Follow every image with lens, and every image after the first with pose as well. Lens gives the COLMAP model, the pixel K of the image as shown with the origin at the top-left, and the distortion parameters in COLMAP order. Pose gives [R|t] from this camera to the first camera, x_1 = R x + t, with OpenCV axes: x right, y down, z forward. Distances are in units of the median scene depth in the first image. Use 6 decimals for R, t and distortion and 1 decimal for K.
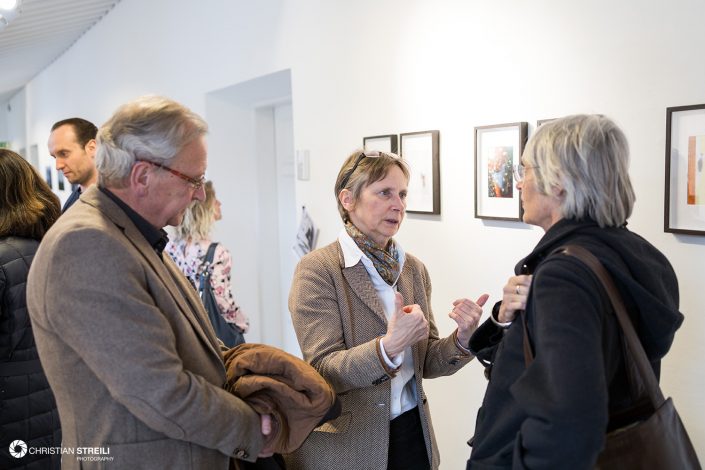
lens RADIAL K [[695.3, 0, 352.5], [0, 695.3, 235.0], [0, 0, 1]] dist [0.032816, -0.093210]
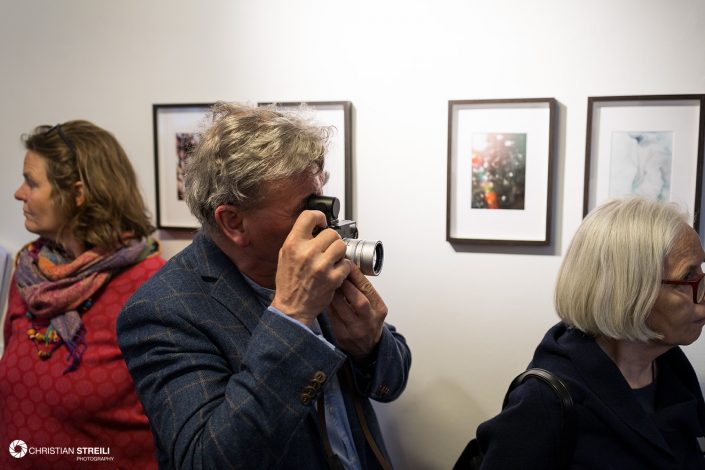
lens RADIAL K [[695.3, 0, 352.5], [0, 695.3, 235.0], [0, 0, 1]] dist [0.032816, -0.093210]
pose [[0.698915, -0.049038, 0.713521, -0.357739], [0.045304, 0.998679, 0.024260, -0.051086], [-0.713768, 0.015370, 0.700213, 0.622351]]
